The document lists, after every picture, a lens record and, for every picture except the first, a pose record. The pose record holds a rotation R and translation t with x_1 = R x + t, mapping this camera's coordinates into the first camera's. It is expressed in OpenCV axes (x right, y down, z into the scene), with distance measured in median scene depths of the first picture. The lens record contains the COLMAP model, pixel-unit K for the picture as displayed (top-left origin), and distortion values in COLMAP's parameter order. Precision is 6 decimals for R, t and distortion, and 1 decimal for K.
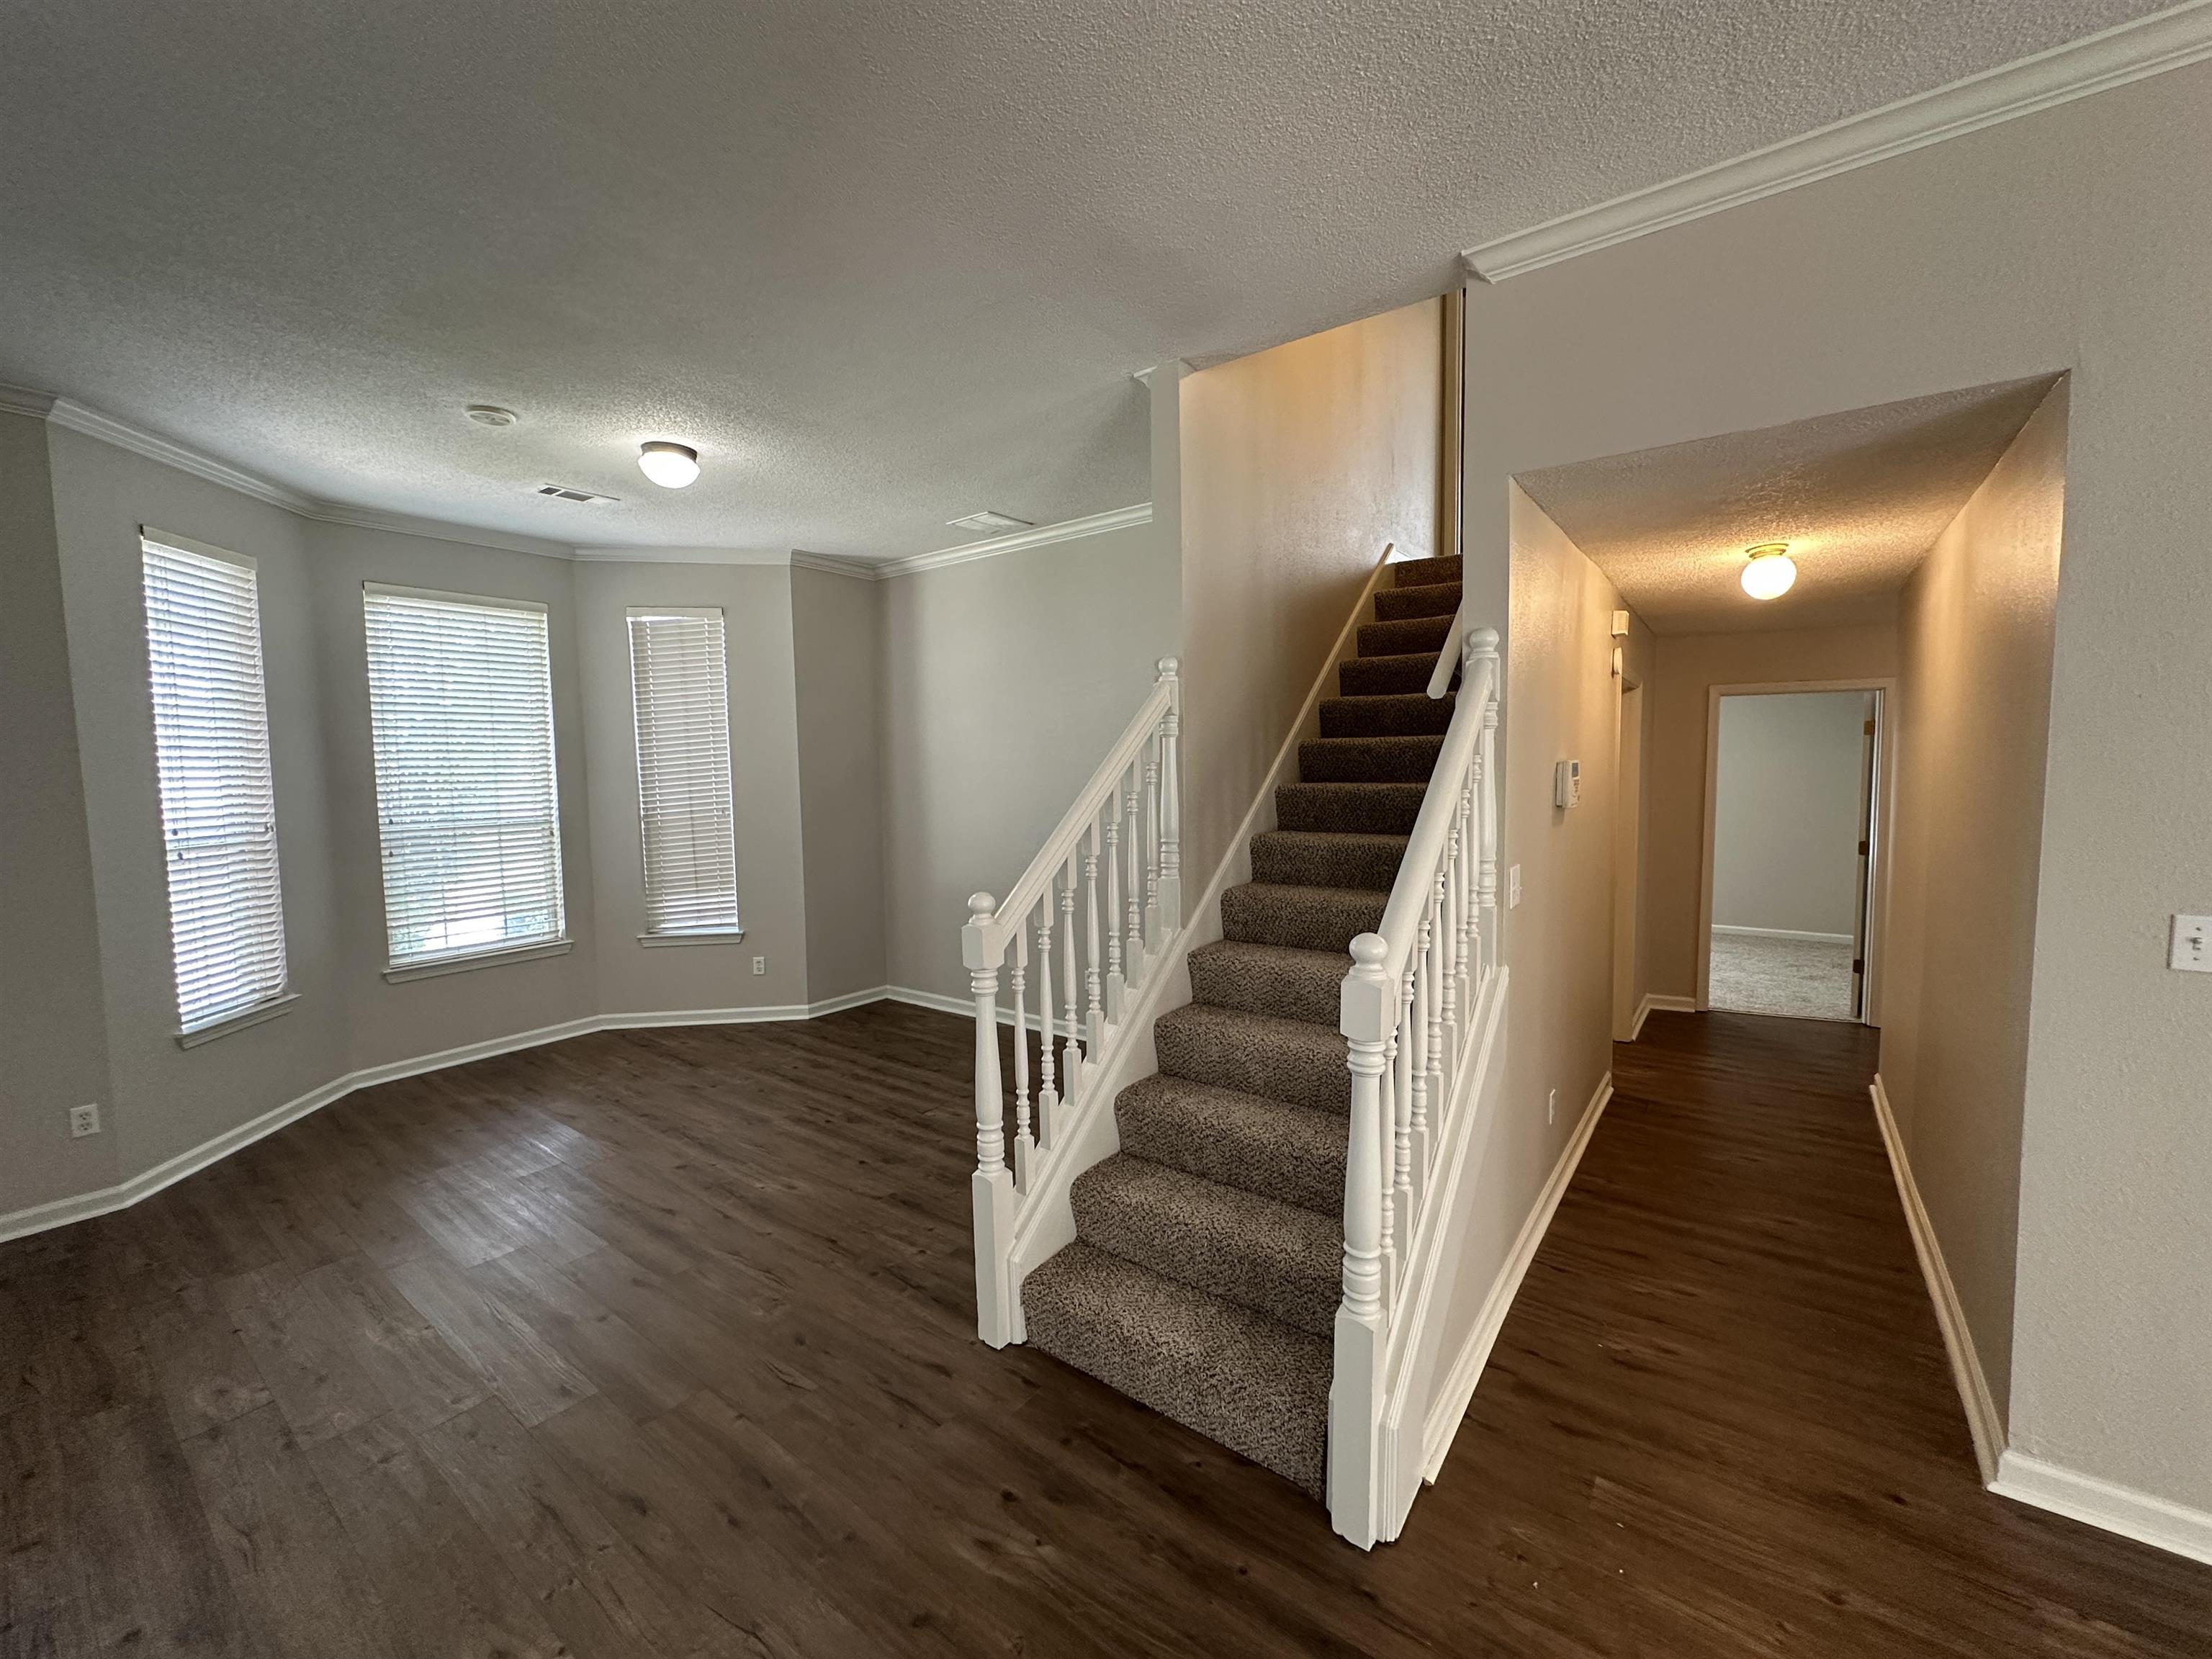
lens RADIAL K [[887.1, 0, 1103.2], [0, 887.1, 831.3], [0, 0, 1]] dist [0.002002, 0.000417]
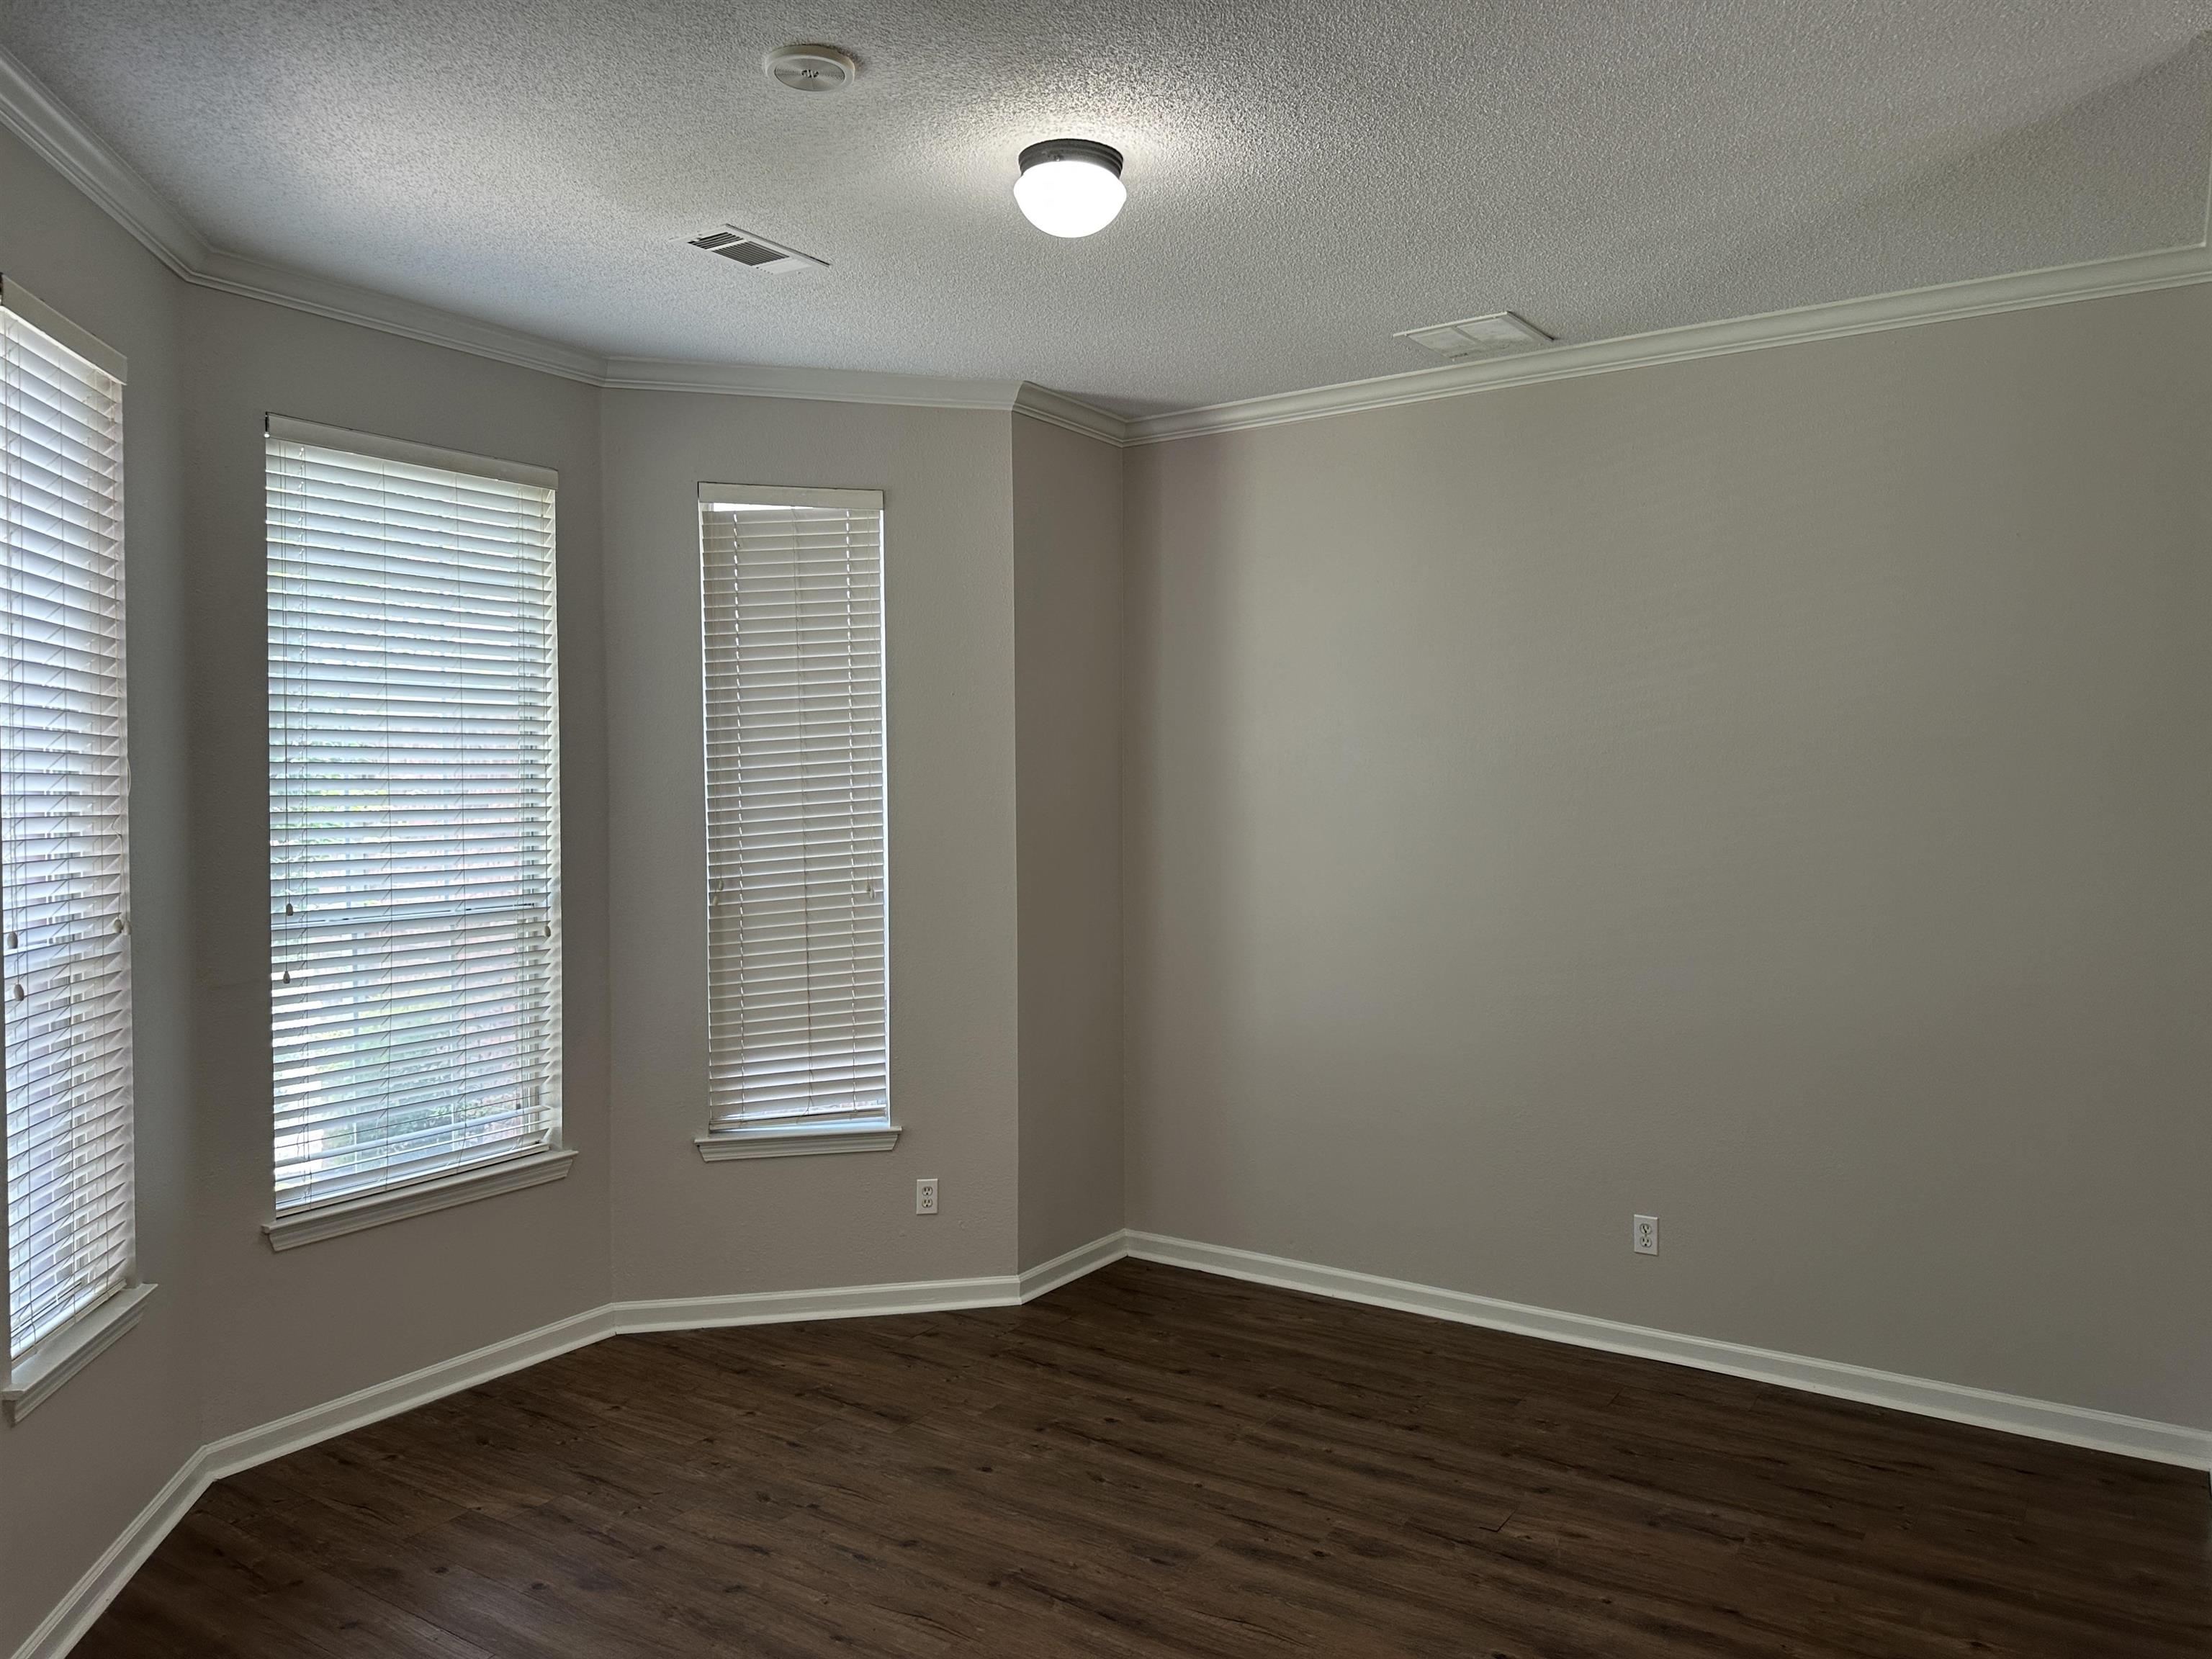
lens RADIAL K [[1545.5, 0, 1108.1], [0, 1545.5, 813.6], [0, 0, 1]] dist [0.049289, -0.015493]
pose [[0.998409, 0.010082, 0.055472, -0.355883], [-0.006665, 0.998089, -0.061429, -0.011688], [-0.055985, 0.060961, 0.996569, 0.115043]]
